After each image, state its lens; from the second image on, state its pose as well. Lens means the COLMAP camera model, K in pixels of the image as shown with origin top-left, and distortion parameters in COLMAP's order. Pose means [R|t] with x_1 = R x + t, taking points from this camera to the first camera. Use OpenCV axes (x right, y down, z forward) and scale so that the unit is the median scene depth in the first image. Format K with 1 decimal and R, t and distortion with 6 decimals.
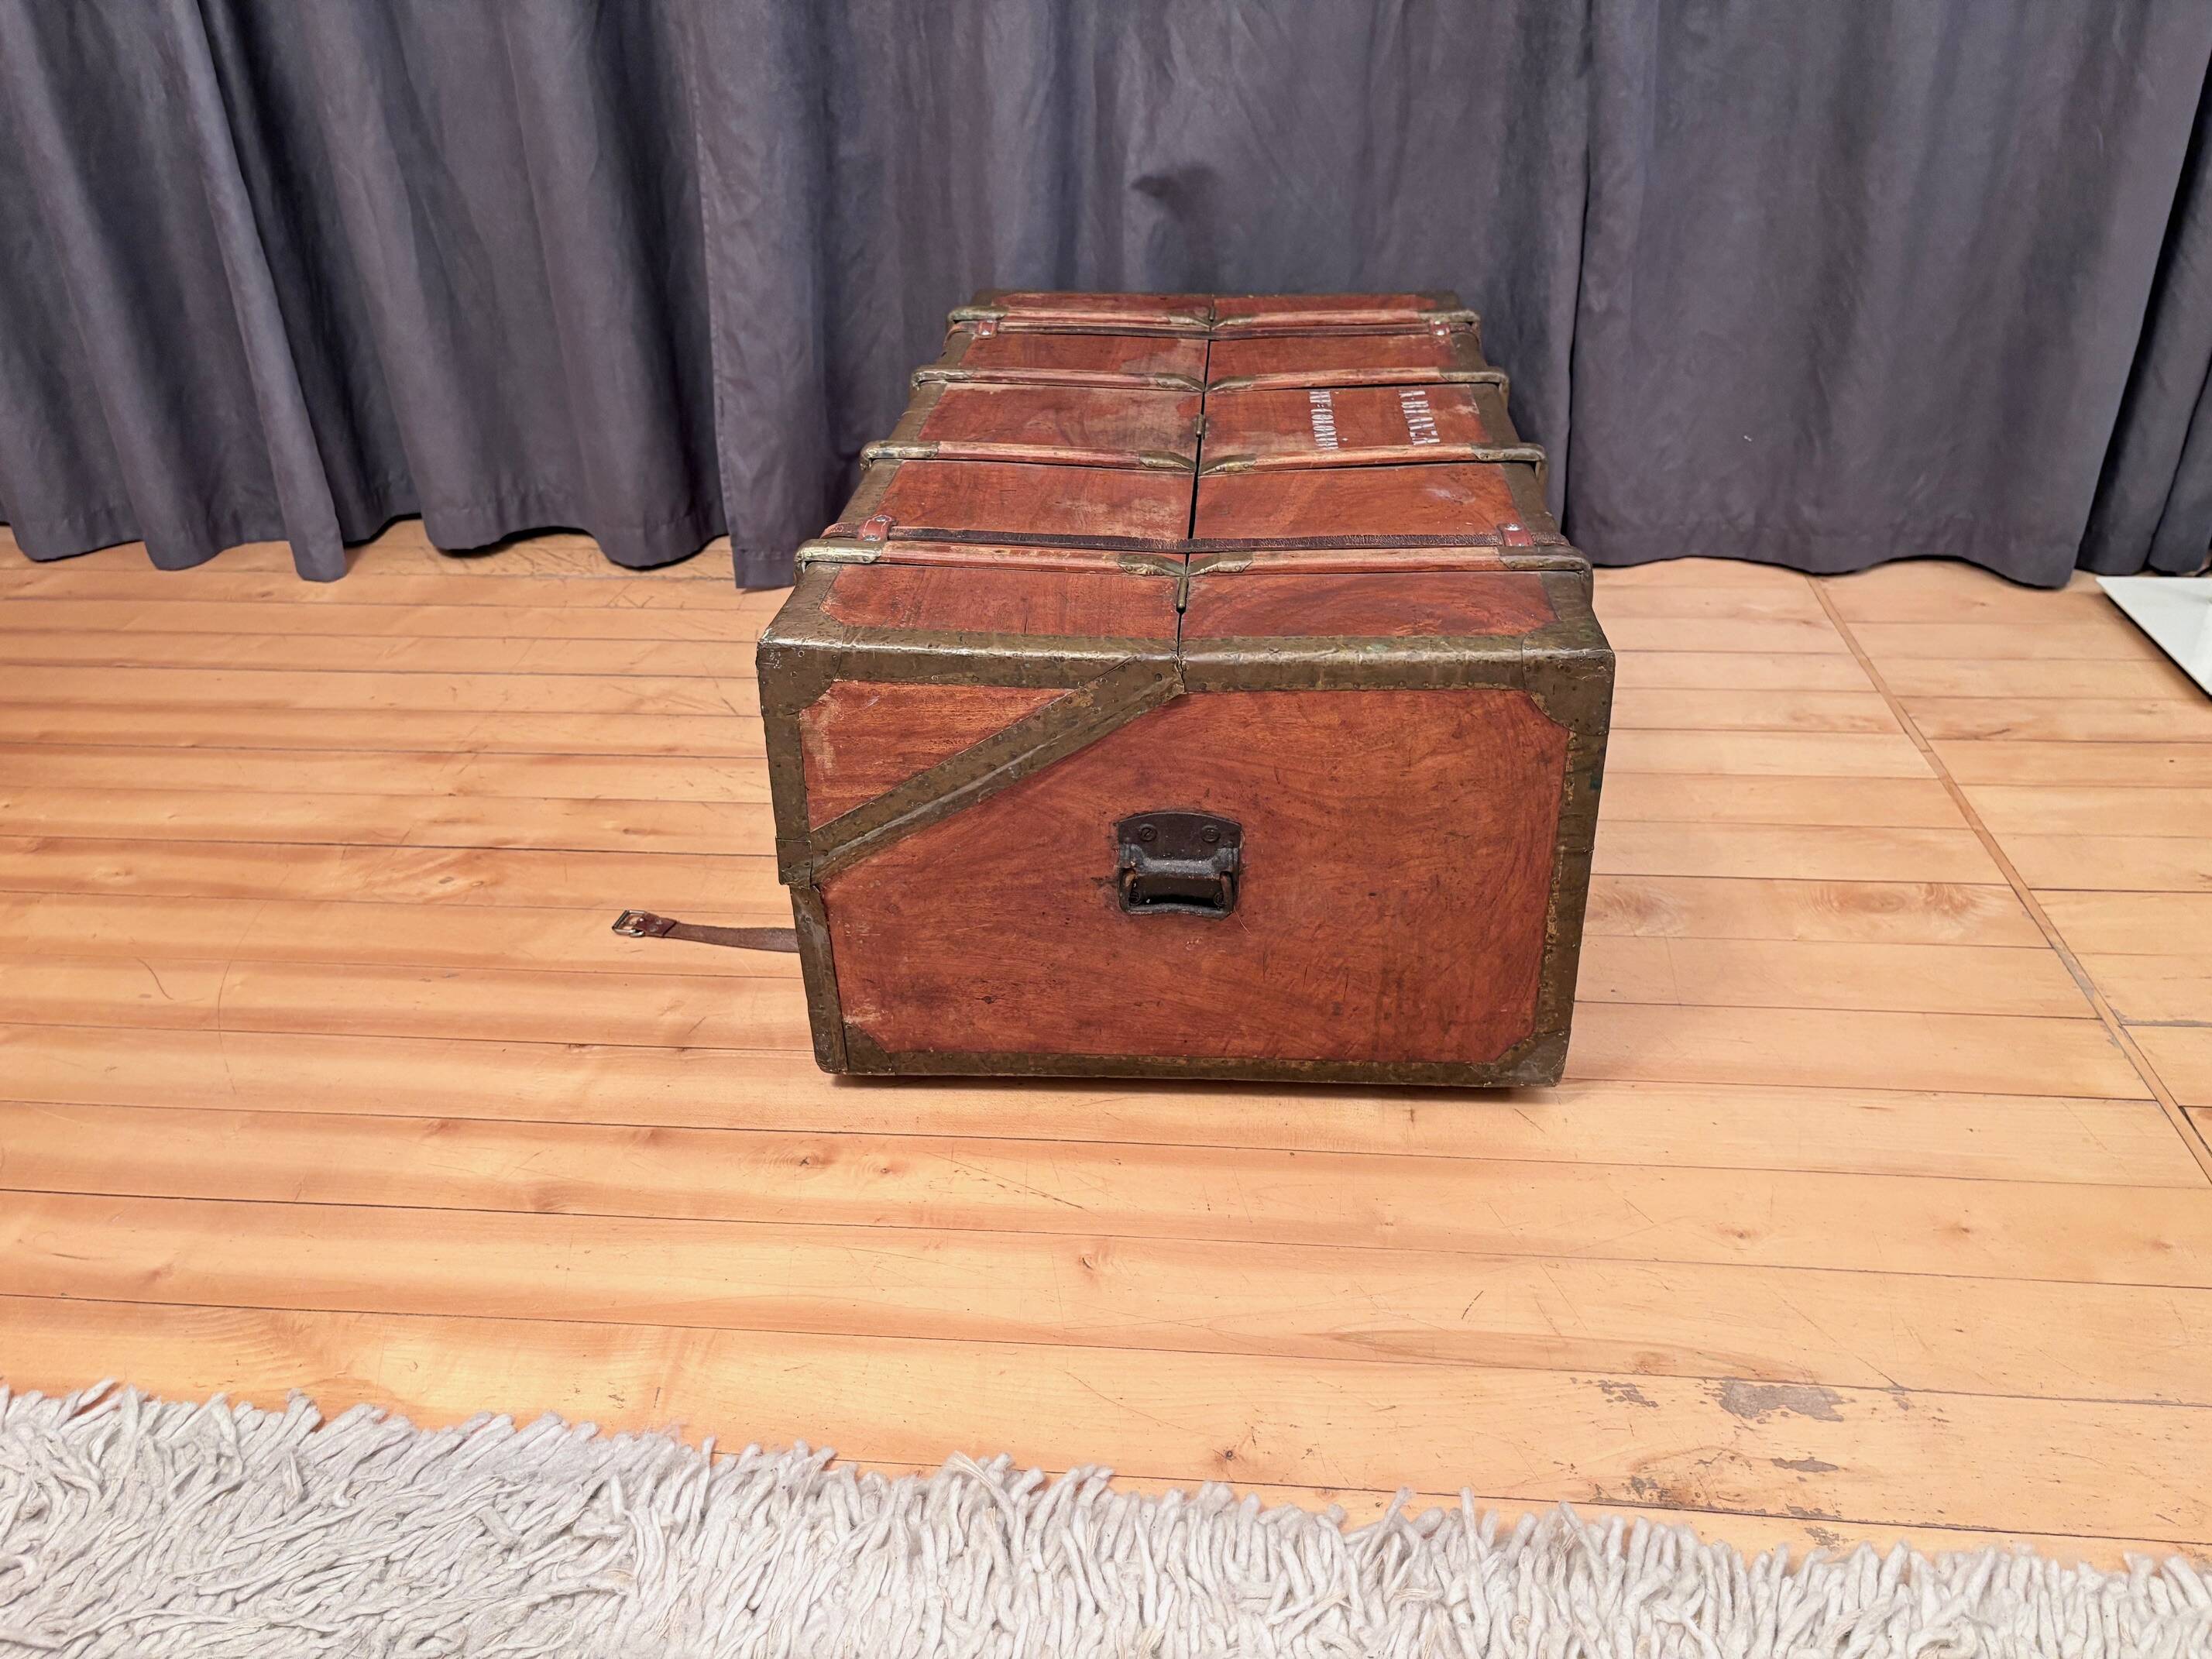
lens RADIAL K [[1675.8, 0, 1113.9], [0, 1675.8, 836.1], [0, 0, 1]] dist [0.013844, -0.010744]
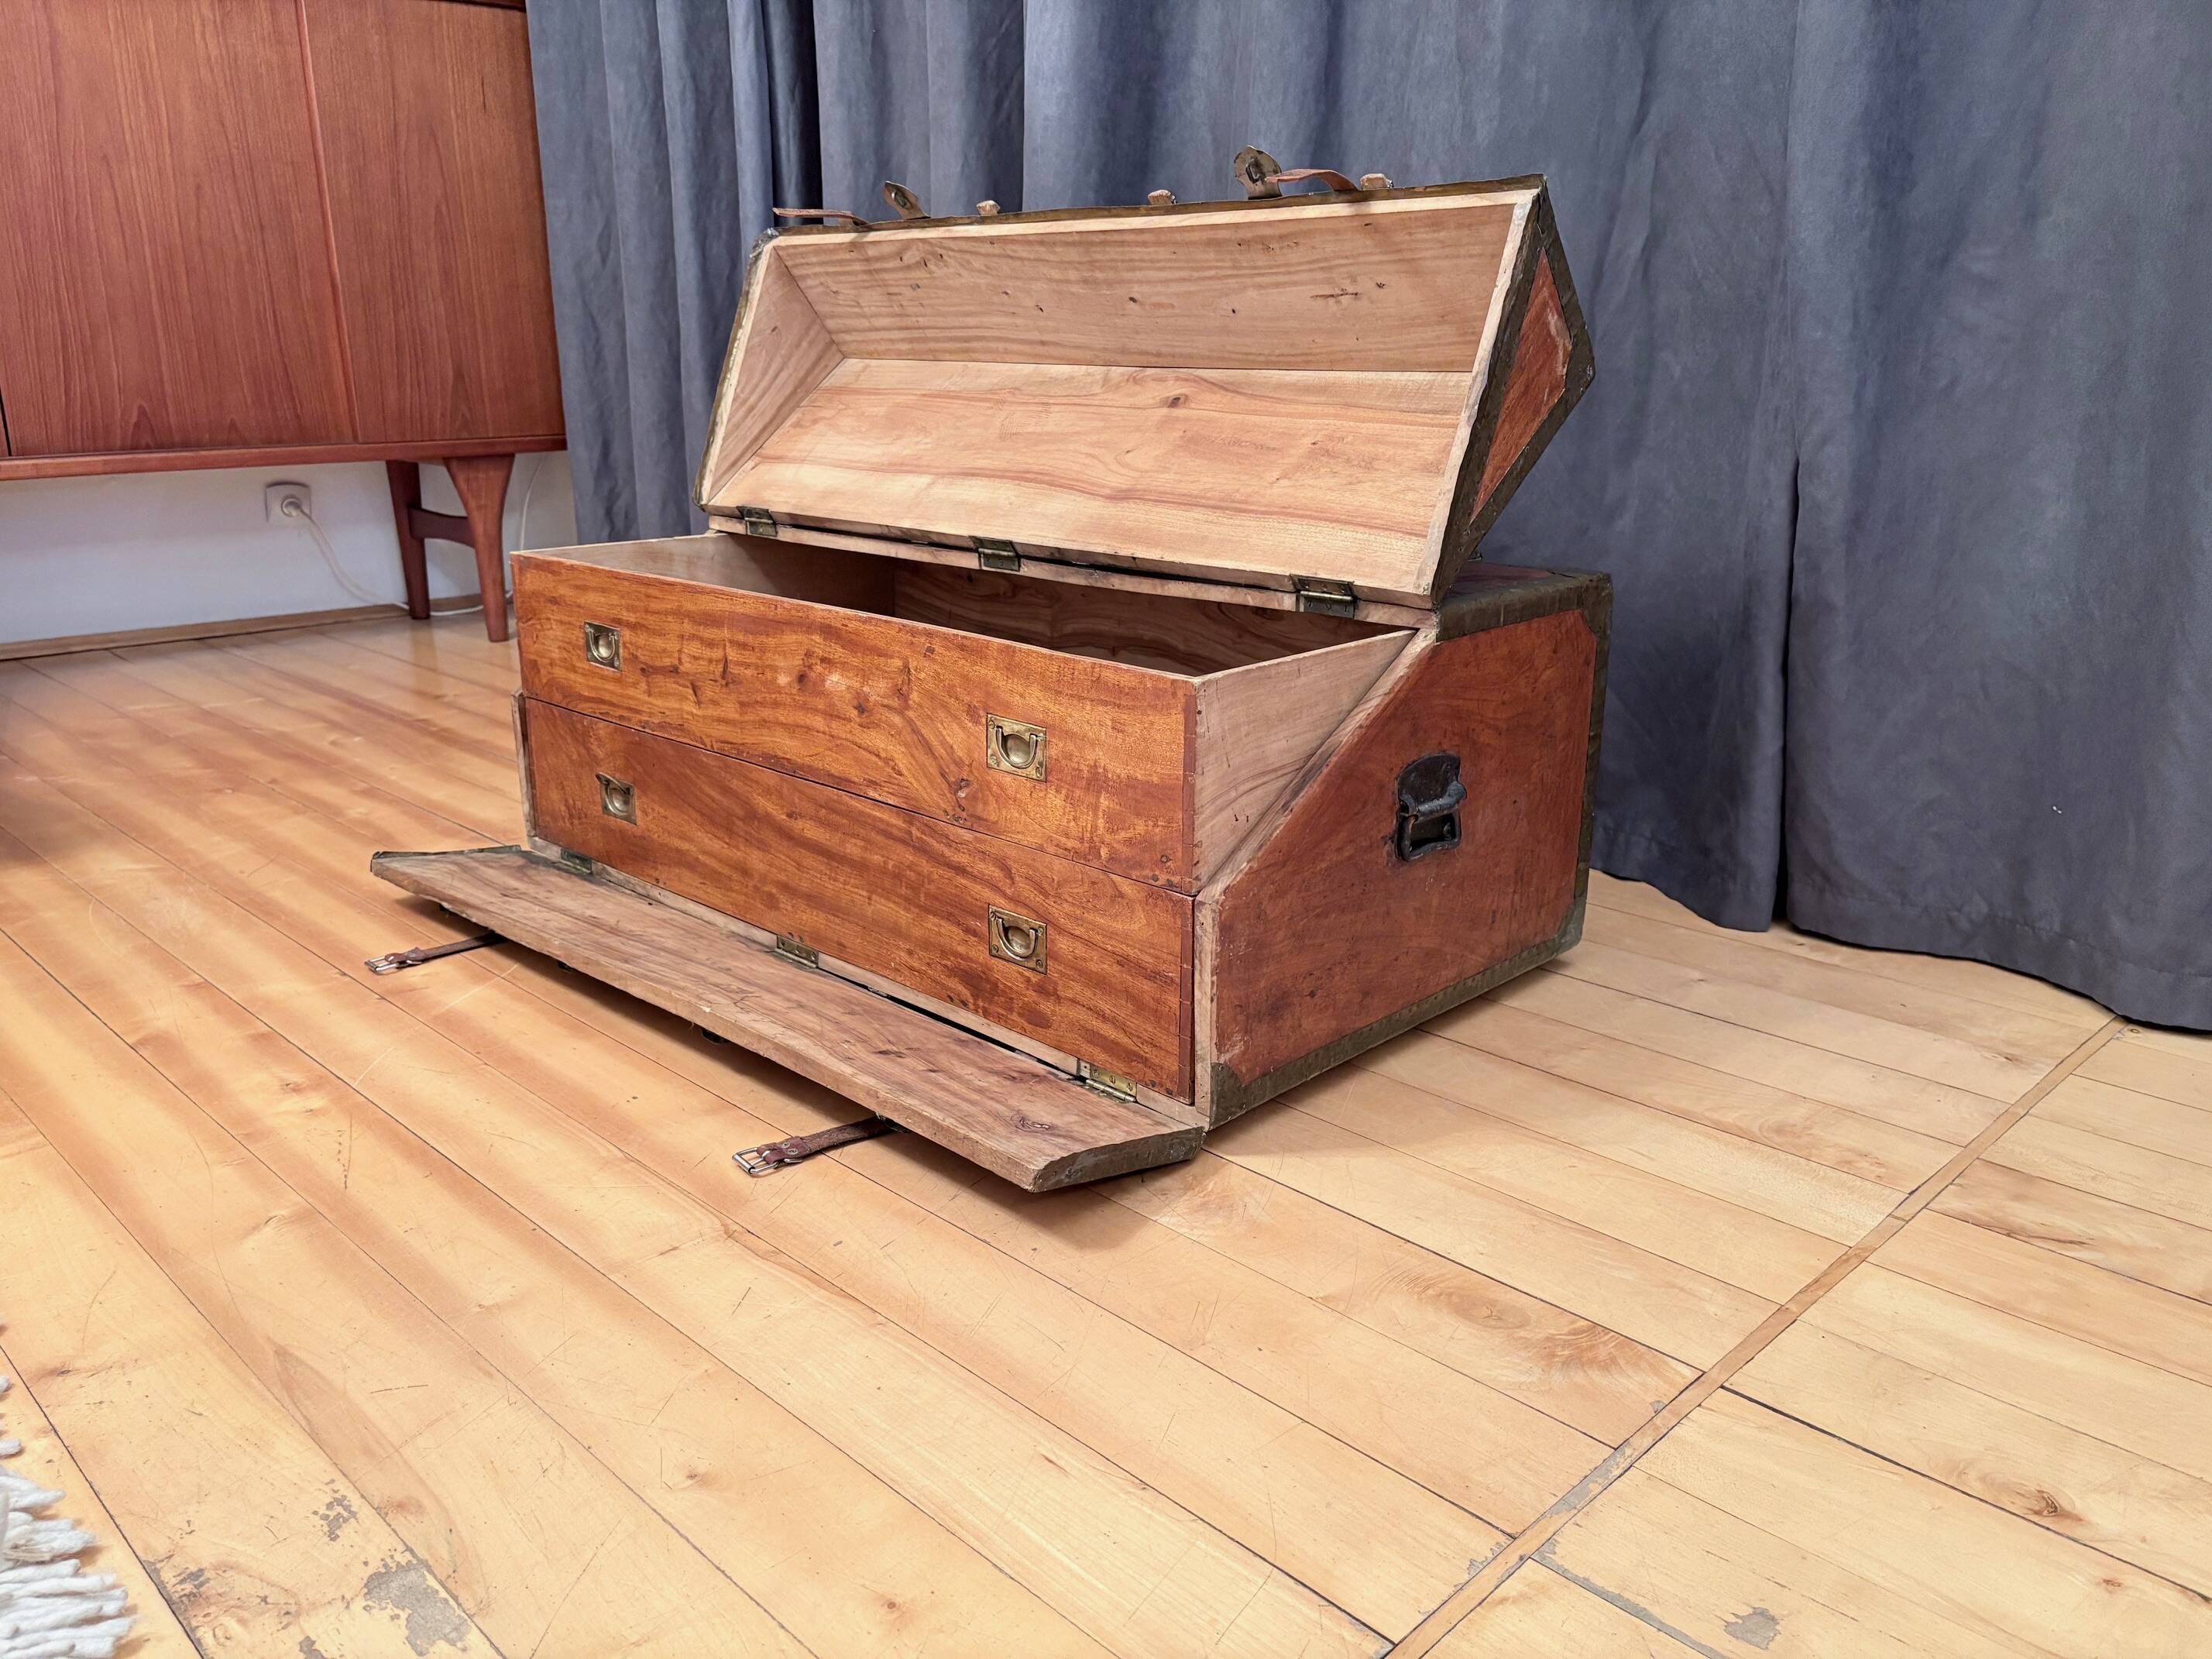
lens RADIAL K [[1682.4, 0, 1104.5], [0, 1682.4, 833.2], [0, 0, 1]] dist [0.012467, -0.011158]
pose [[0.768979, 0.206253, -0.605088, 0.619366], [-0.337077, 0.935071, -0.109644, -0.014376], [0.543186, 0.288275, 0.788573, 0.263768]]
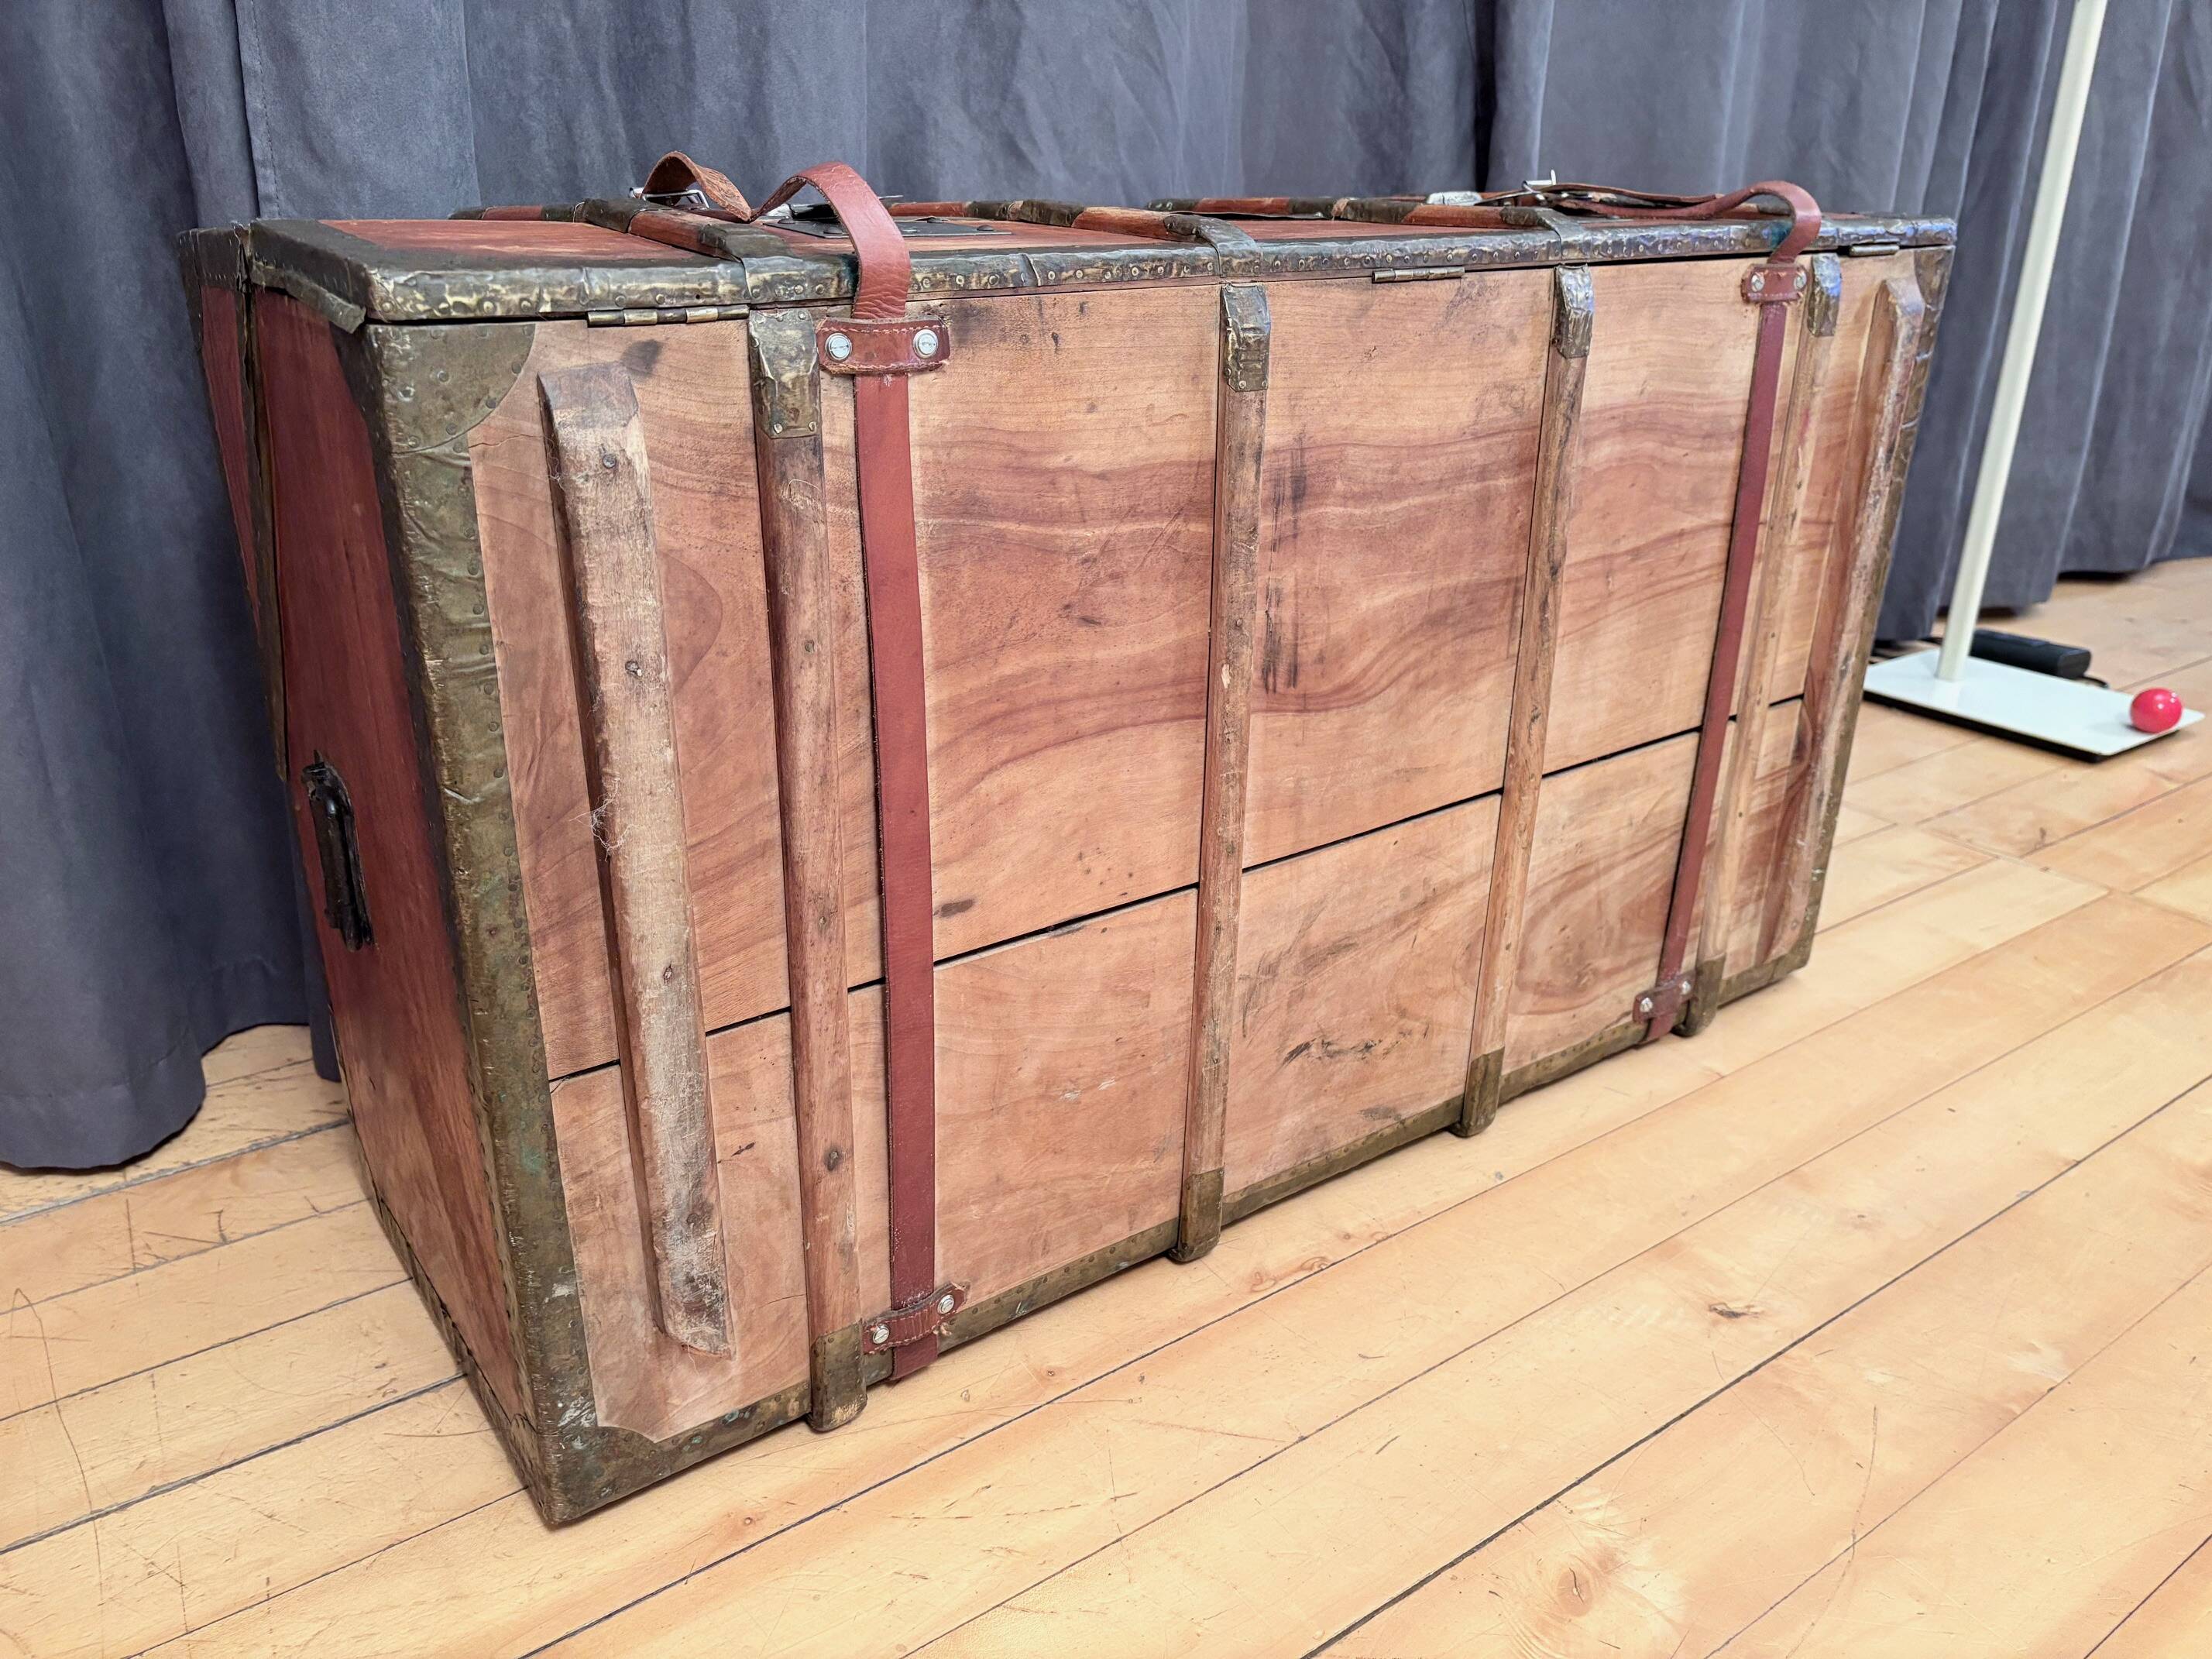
lens RADIAL K [[1702.4, 0, 1104.4], [0, 1702.4, 841.7], [0, 0, 1]] dist [0.001132, -0.013805]
pose [[0.754038, -0.220275, 0.618794, -0.459541], [0.309350, 0.950159, -0.038729, -0.185843], [-0.579422, 0.220627, 0.784598, 0.581575]]
